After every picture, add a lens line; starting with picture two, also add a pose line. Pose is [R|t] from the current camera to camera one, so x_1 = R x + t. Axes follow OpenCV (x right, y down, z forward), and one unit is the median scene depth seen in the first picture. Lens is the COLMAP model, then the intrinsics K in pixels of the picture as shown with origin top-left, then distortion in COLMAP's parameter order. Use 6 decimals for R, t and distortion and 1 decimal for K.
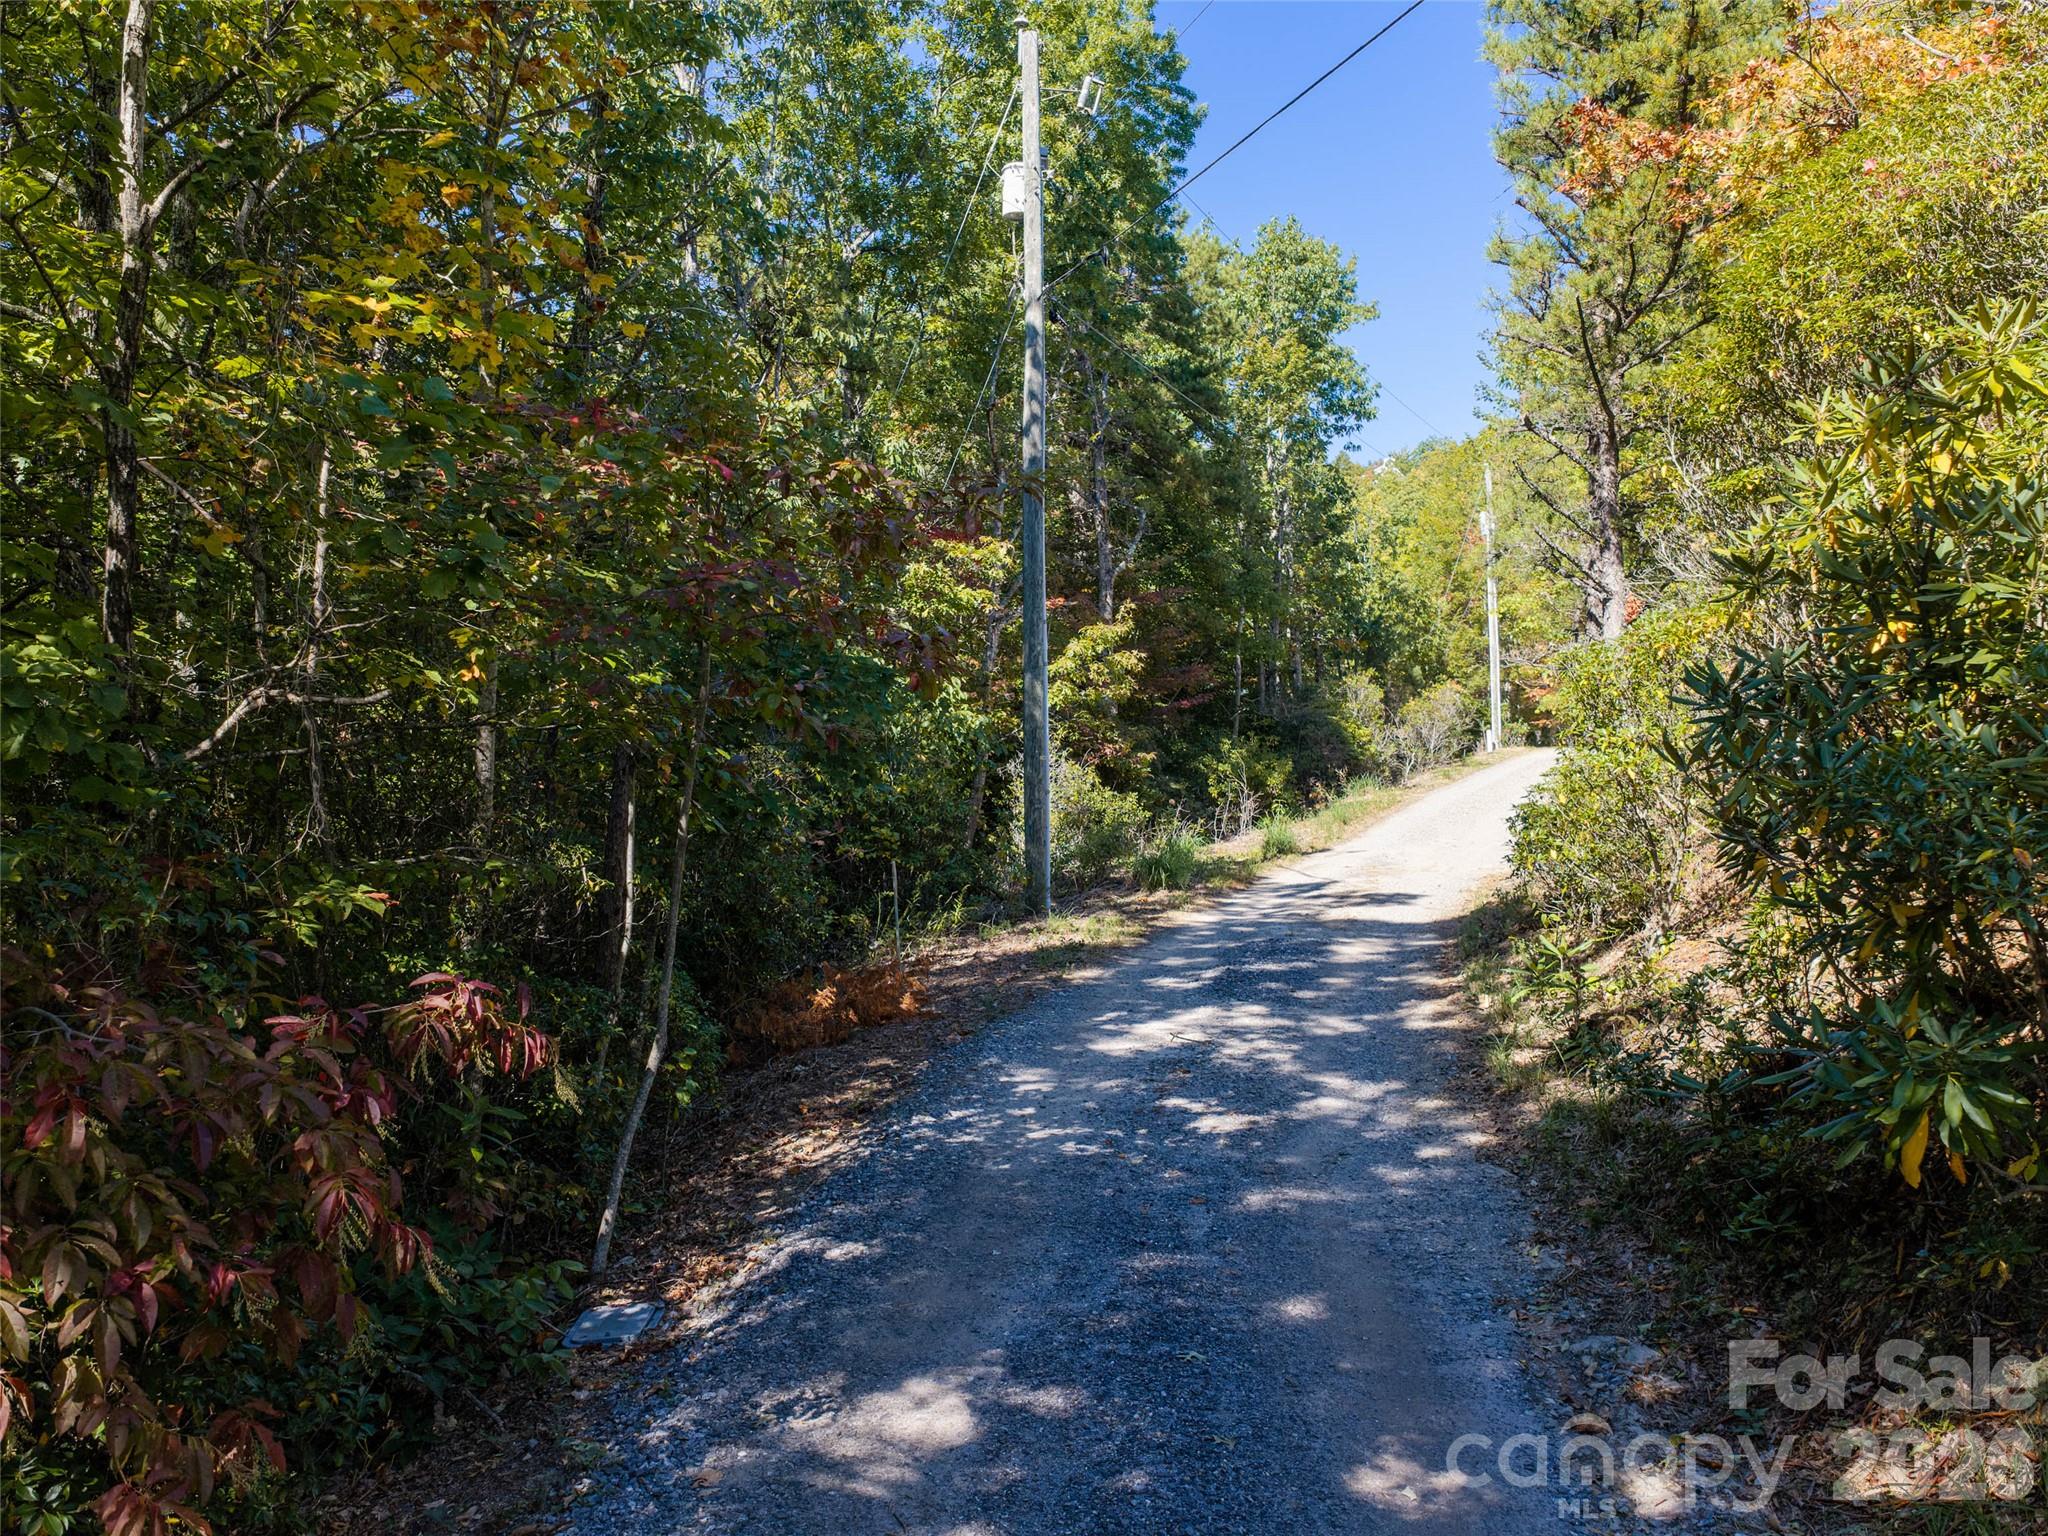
lens RADIAL K [[1913.3, 0, 1023.7], [0, 1913.3, 764.9], [0, 0, 1]] dist [0.030245, 0.003405]
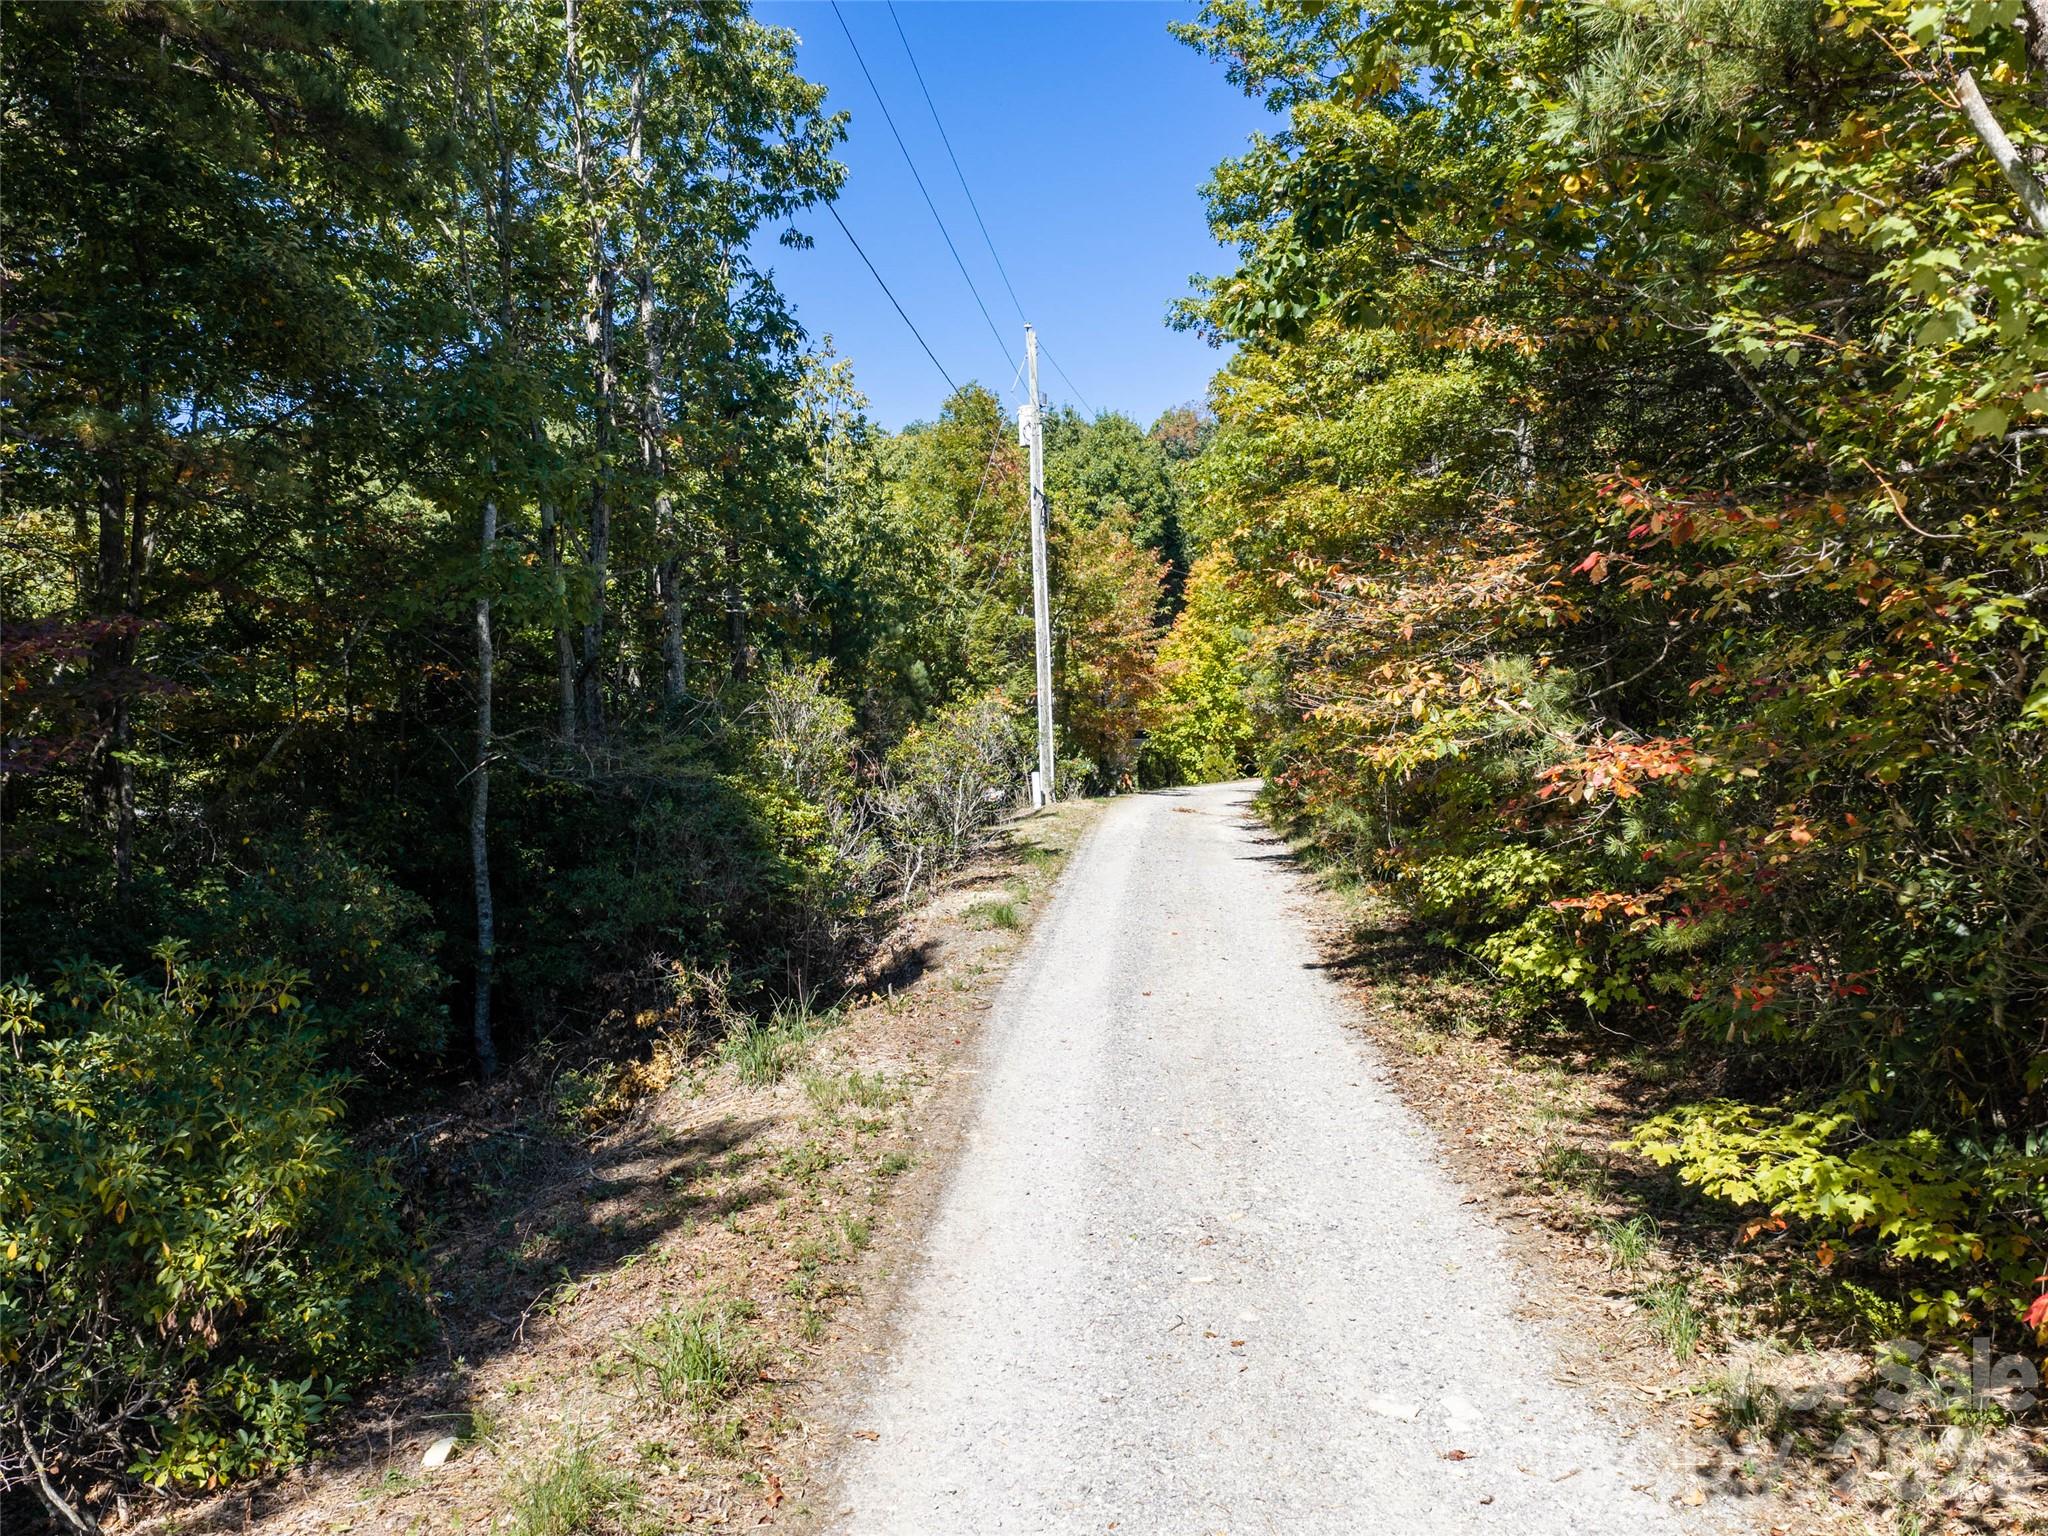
lens RADIAL K [[1913.3, 0, 1023.5], [0, 1913.3, 766.5], [0, 0, 1]] dist [0.030245, 0.003405]
pose [[0.964456, -0.002313, 0.264232, 0.086914], [0.003094, 0.999992, -0.002543, -0.019414], [-0.264224, 0.003270, 0.964456, 0.451204]]
